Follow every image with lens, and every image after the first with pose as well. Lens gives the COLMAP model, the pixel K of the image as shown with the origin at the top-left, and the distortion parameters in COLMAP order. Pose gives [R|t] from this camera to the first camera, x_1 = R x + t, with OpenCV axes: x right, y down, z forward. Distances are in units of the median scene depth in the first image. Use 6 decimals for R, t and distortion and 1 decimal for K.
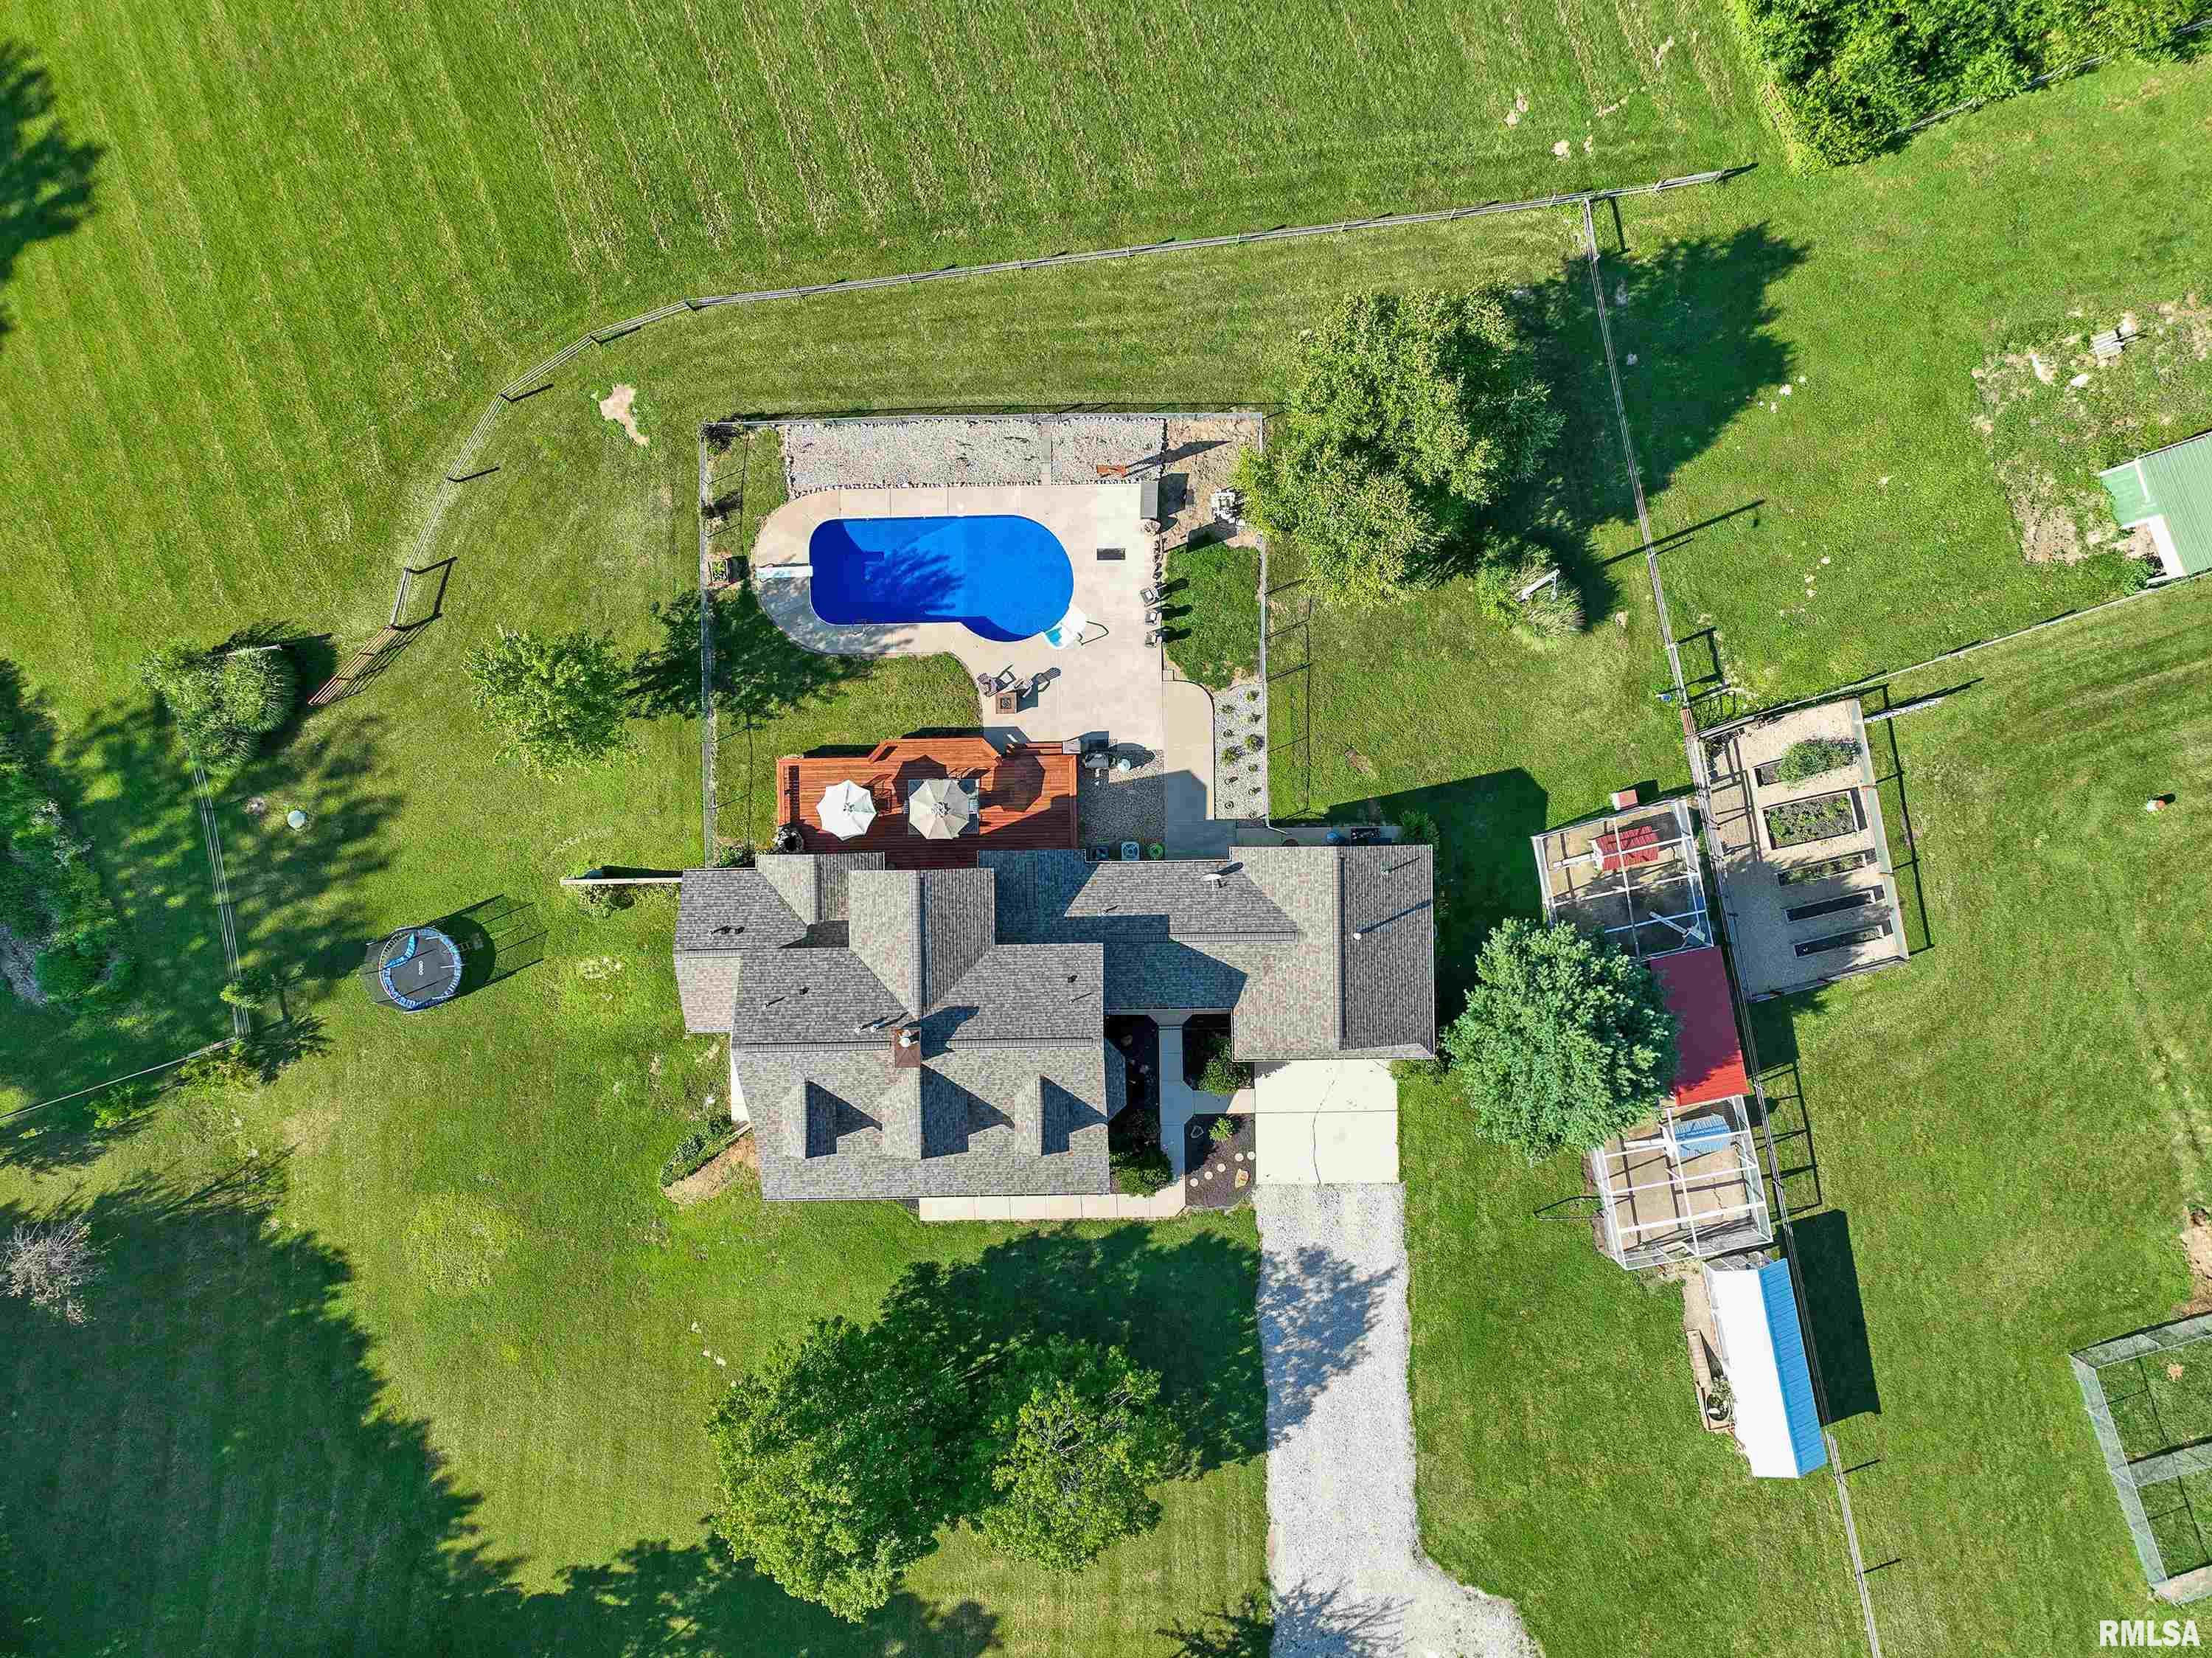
lens RADIAL K [[1588.5, 0, 1120.1], [0, 1588.5, 830.0], [0, 0, 1]] dist [0.002782, 0.039340]
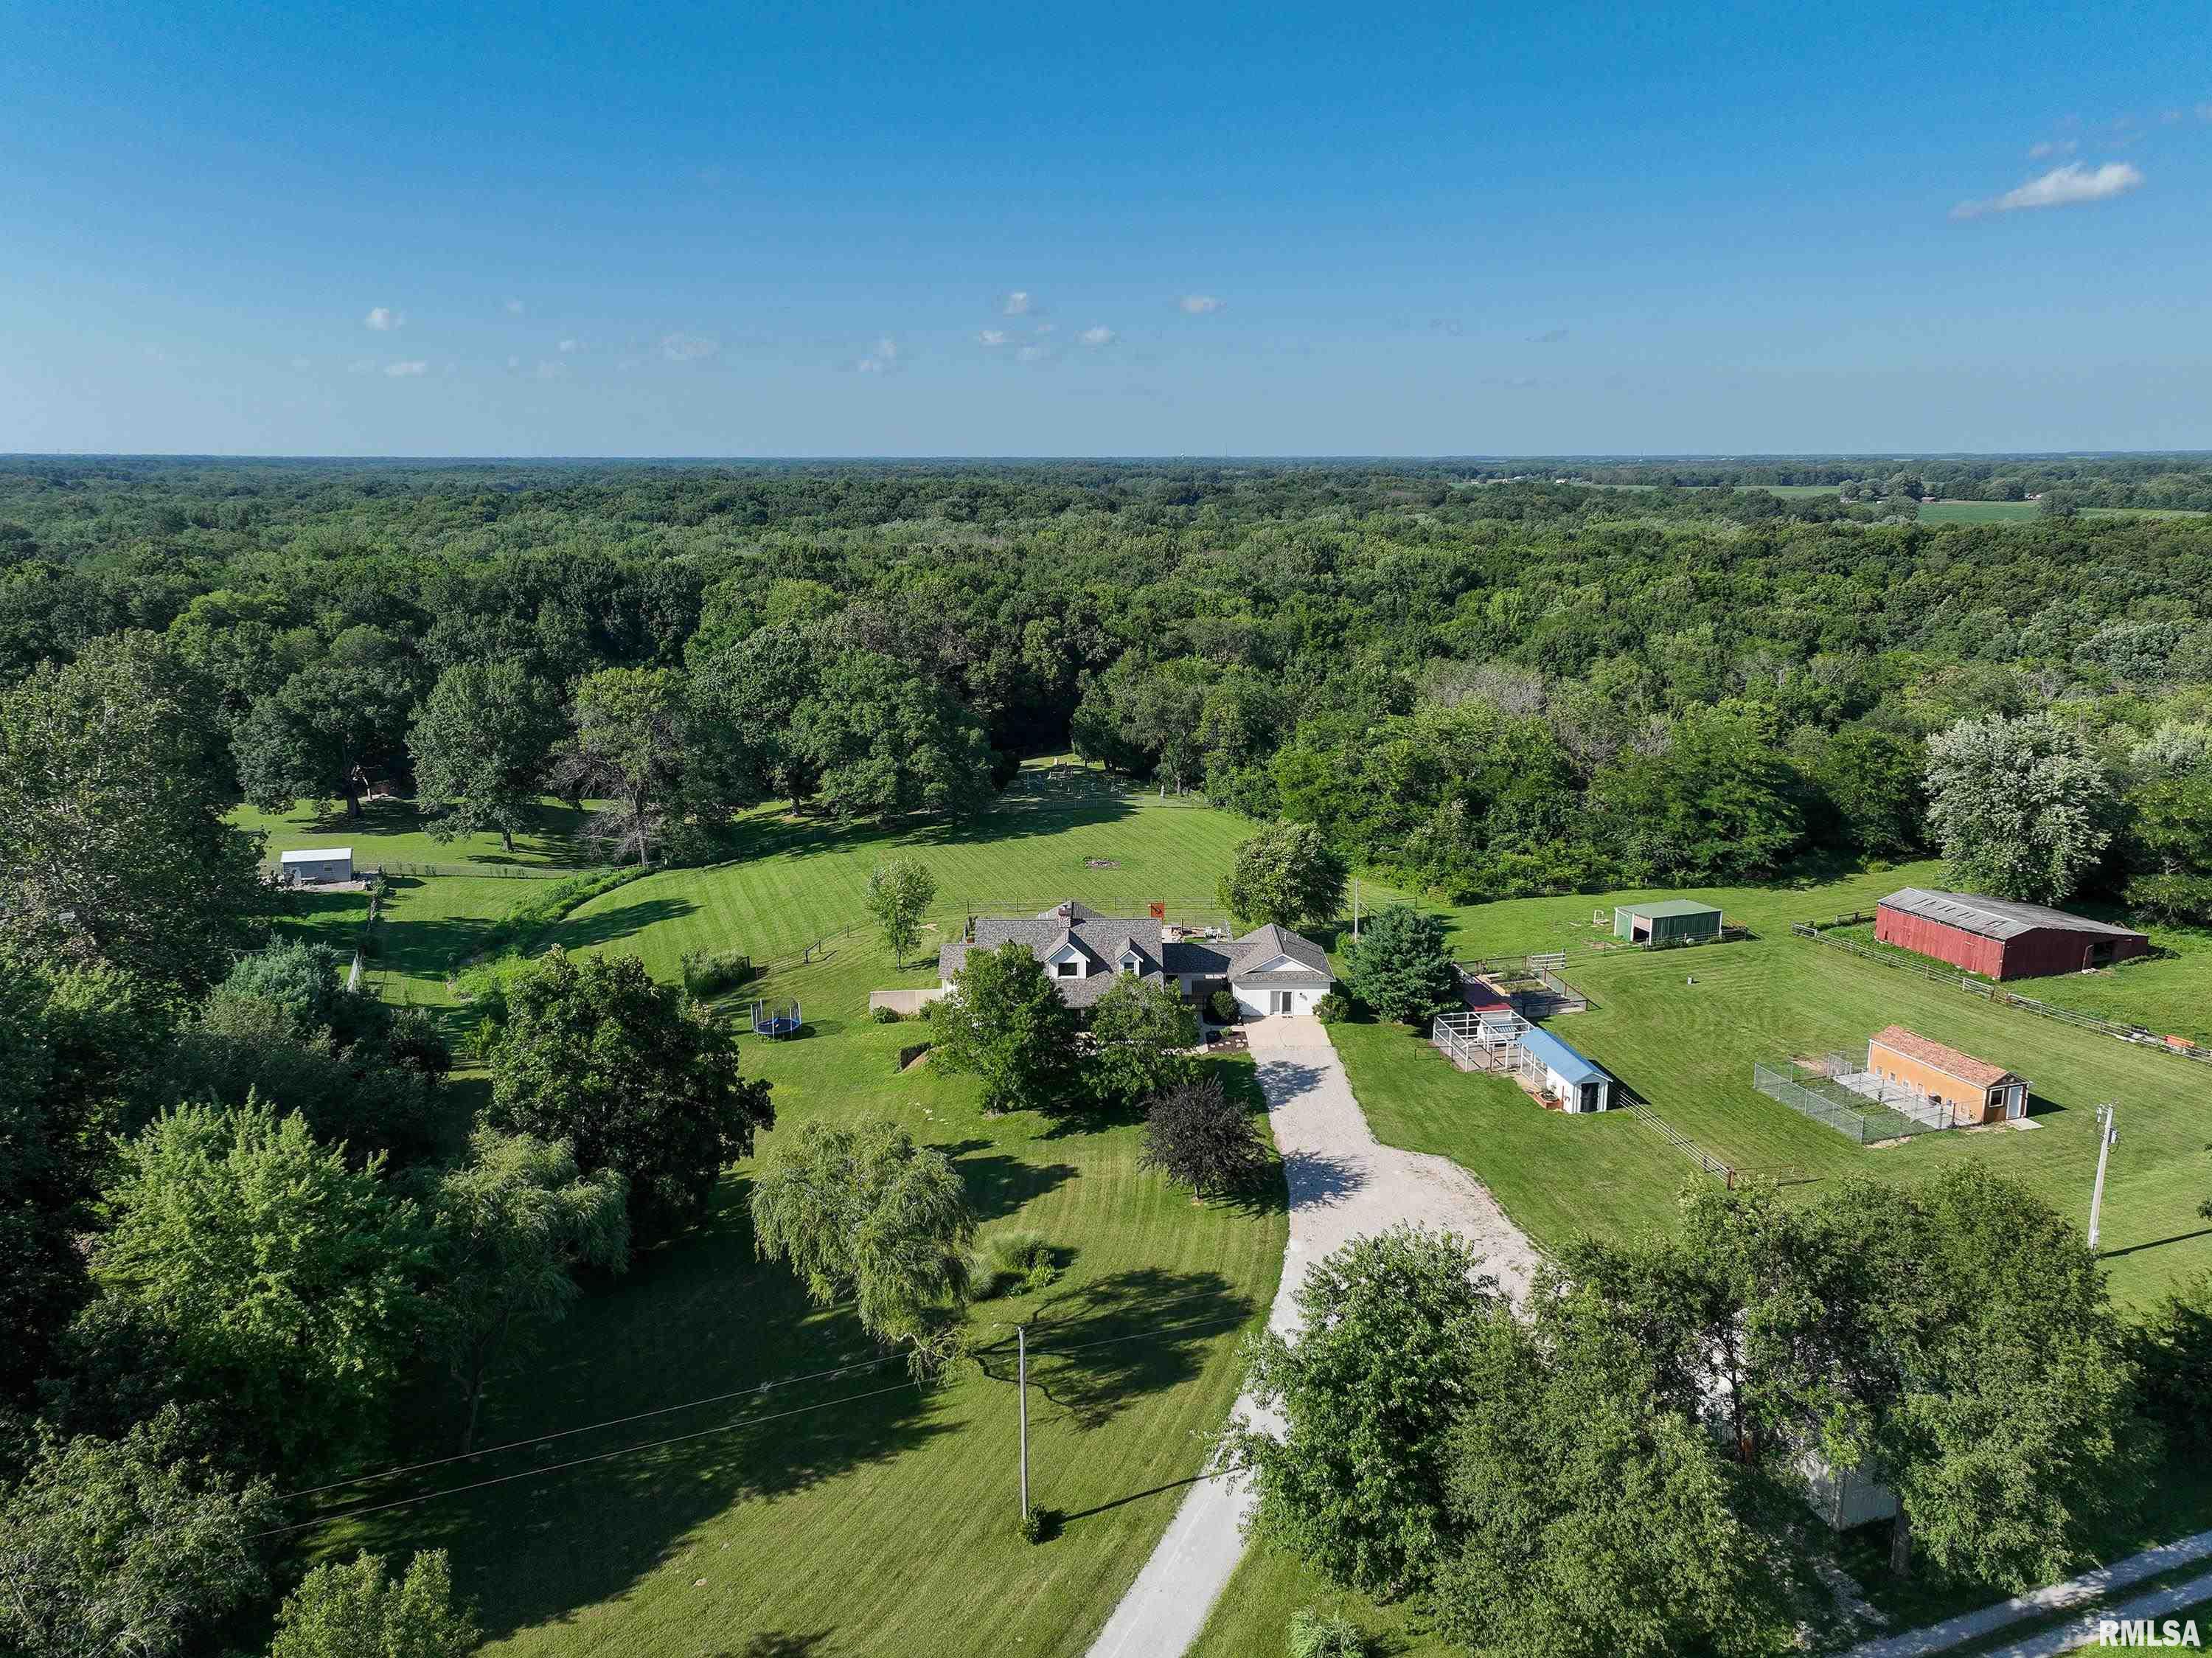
lens RADIAL K [[1588.5, 0, 1120.1], [0, 1588.5, 830.0], [0, 0, 1]] dist [0.002782, 0.039340]
pose [[0.999771, 0.020911, -0.004570, -0.048413], [-0.009081, 0.221021, -0.975227, 1.838110], [-0.019383, 0.975045, 0.221160, 0.395094]]
